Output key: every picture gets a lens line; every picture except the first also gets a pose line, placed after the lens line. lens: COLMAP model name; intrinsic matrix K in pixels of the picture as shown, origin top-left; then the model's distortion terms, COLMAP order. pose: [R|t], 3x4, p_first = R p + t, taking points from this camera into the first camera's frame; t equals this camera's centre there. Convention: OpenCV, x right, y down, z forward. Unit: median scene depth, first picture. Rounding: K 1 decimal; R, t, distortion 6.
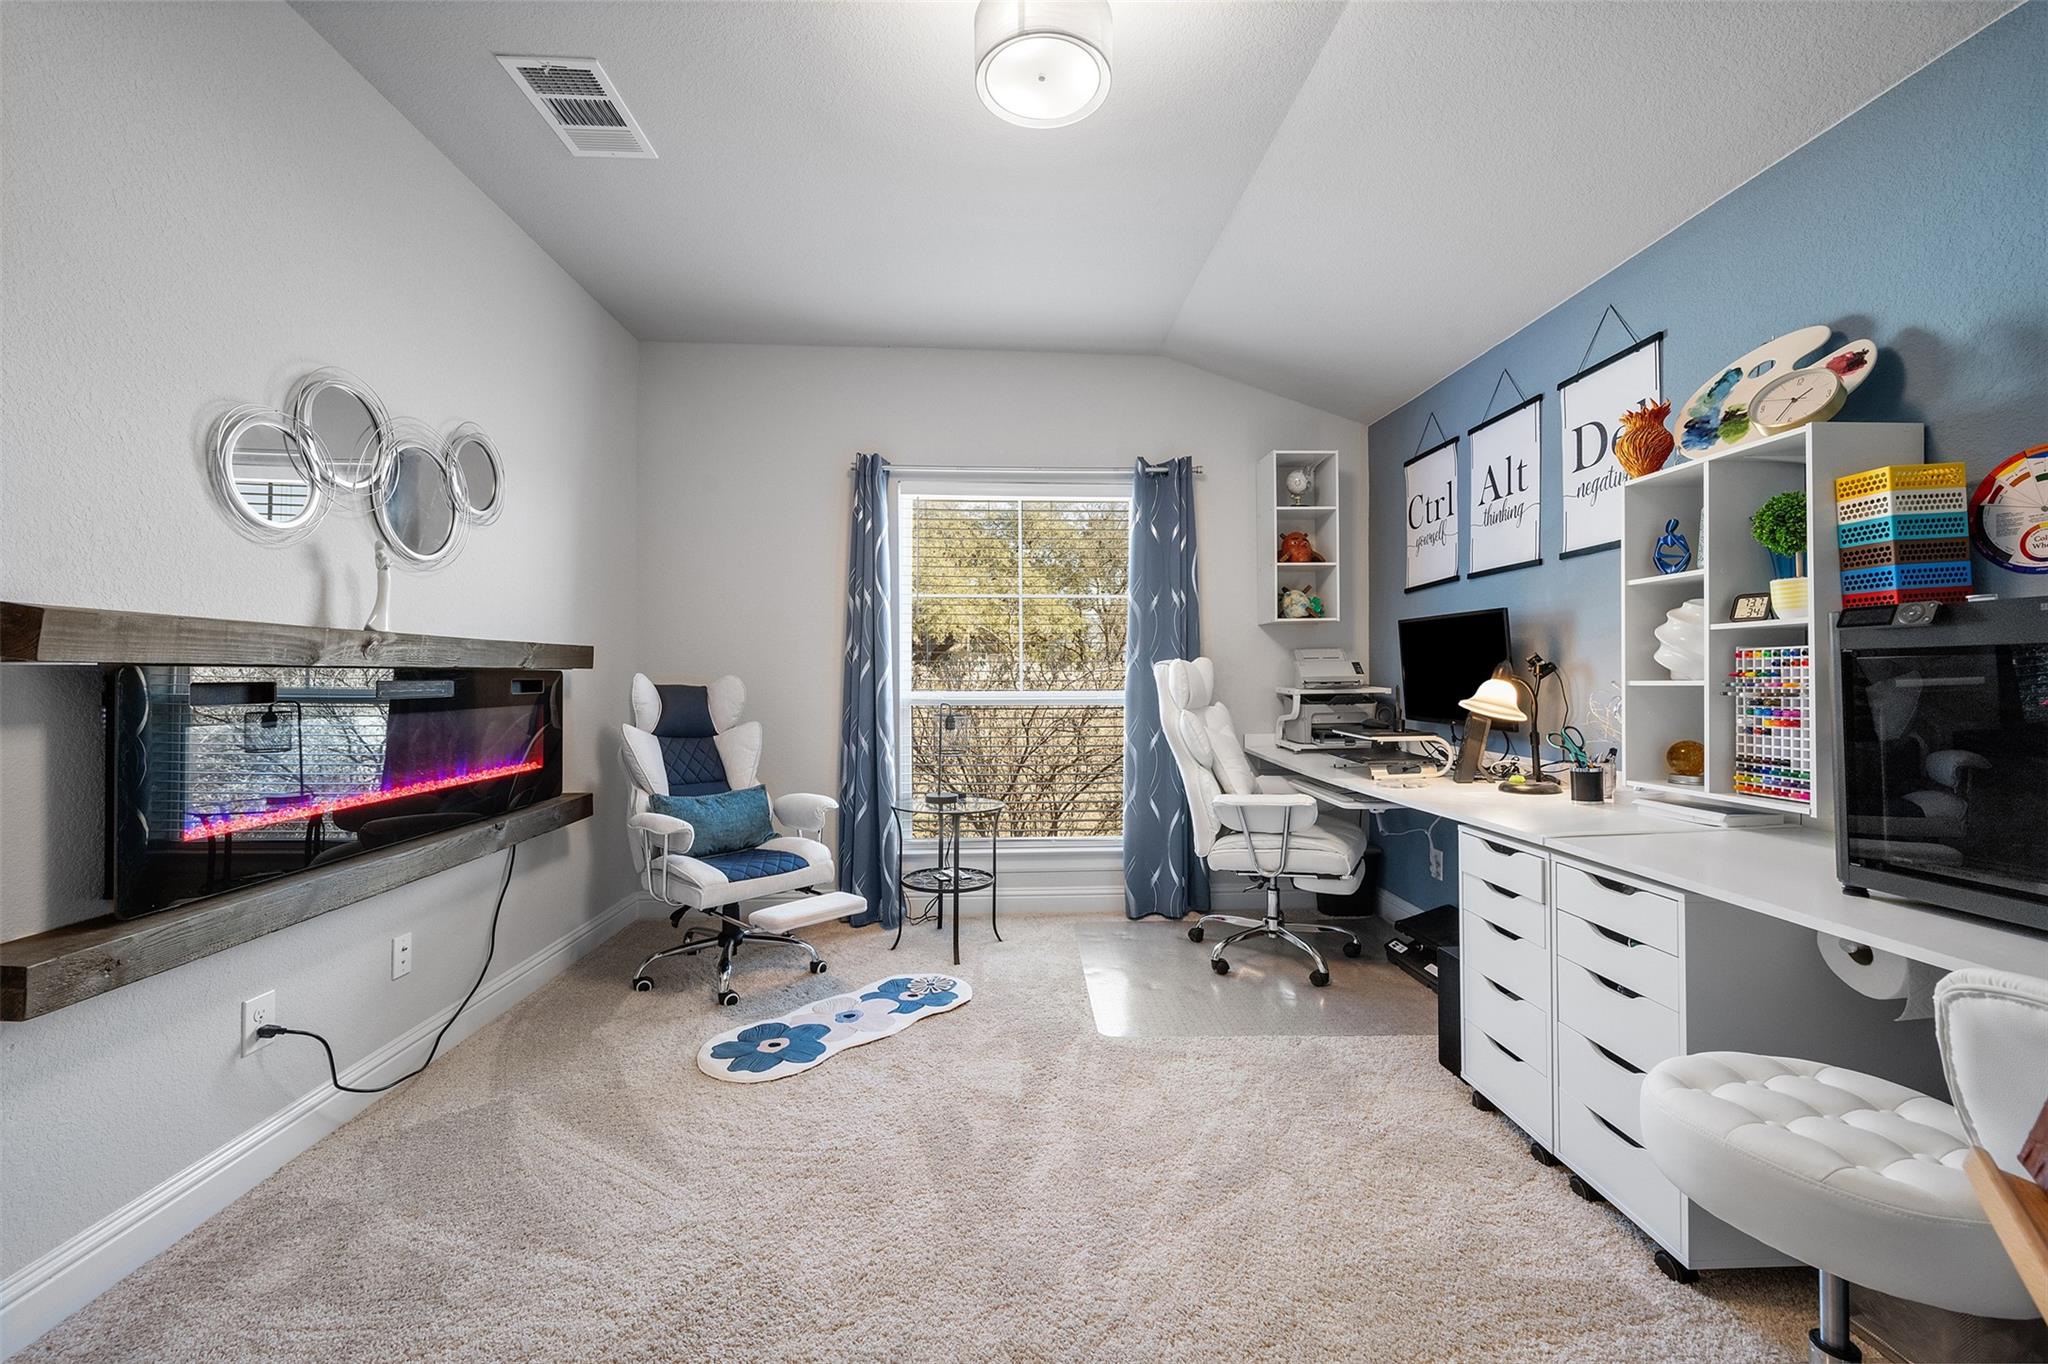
lens RADIAL K [[817.1, 0, 1024.9], [0, 817.1, 676.2], [0, 0, 1]] dist [-0.001101, 0.001056]
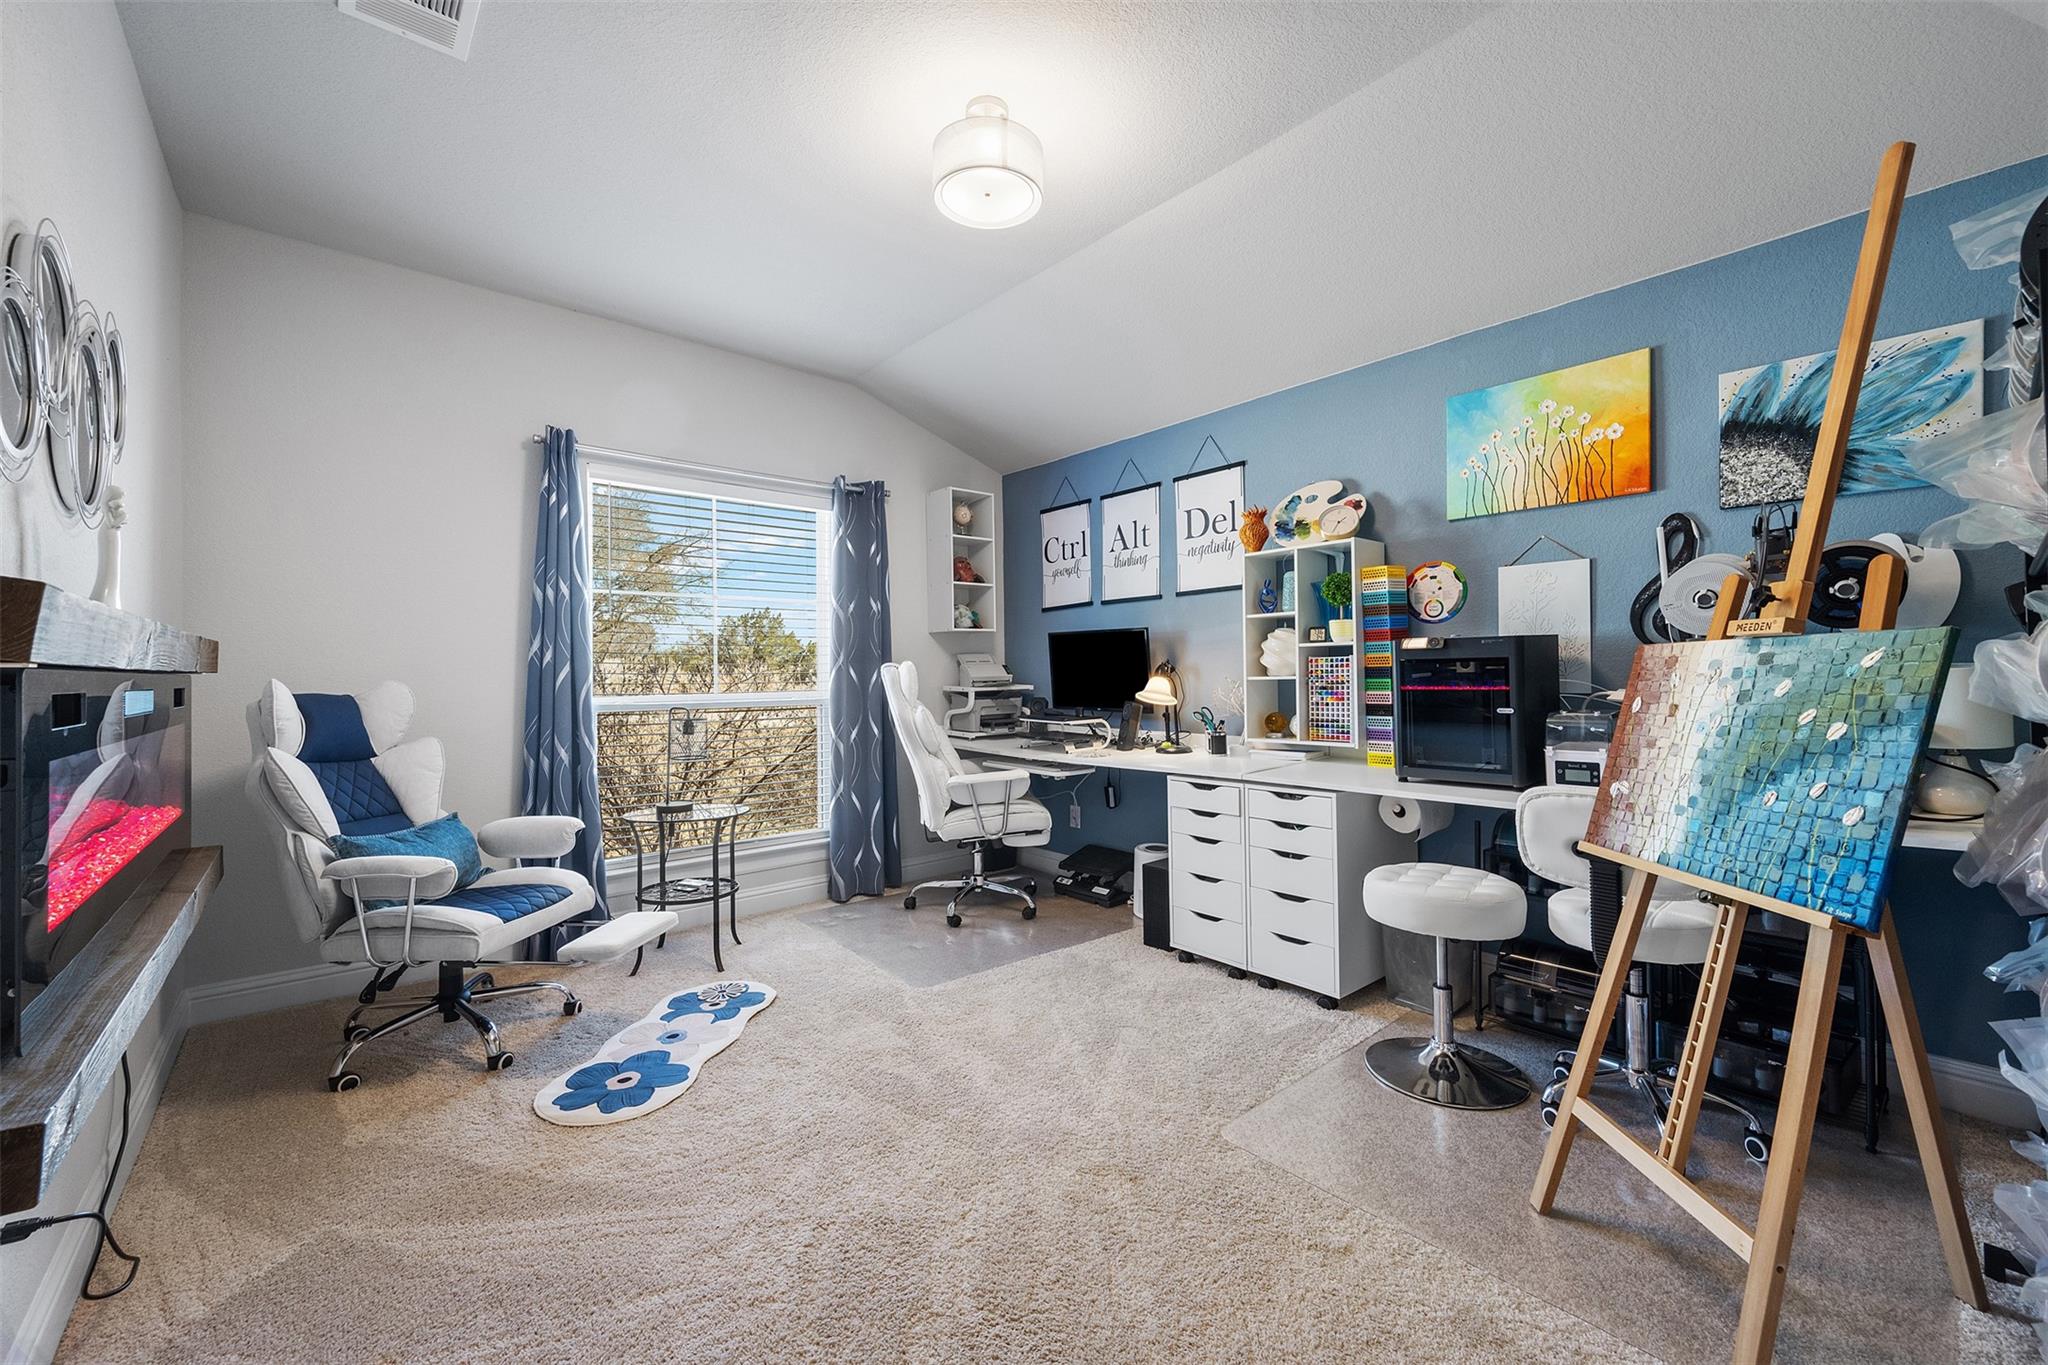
lens RADIAL K [[817.1, 0, 1029.8], [0, 817.1, 676.8], [0, 0, 1]] dist [-0.001101, 0.001056]
pose [[0.788362, -0.007960, 0.615160, -0.450182], [0.009428, 0.999955, 0.000857, 0.000035], [-0.615140, 0.005124, 0.788402, -0.008473]]
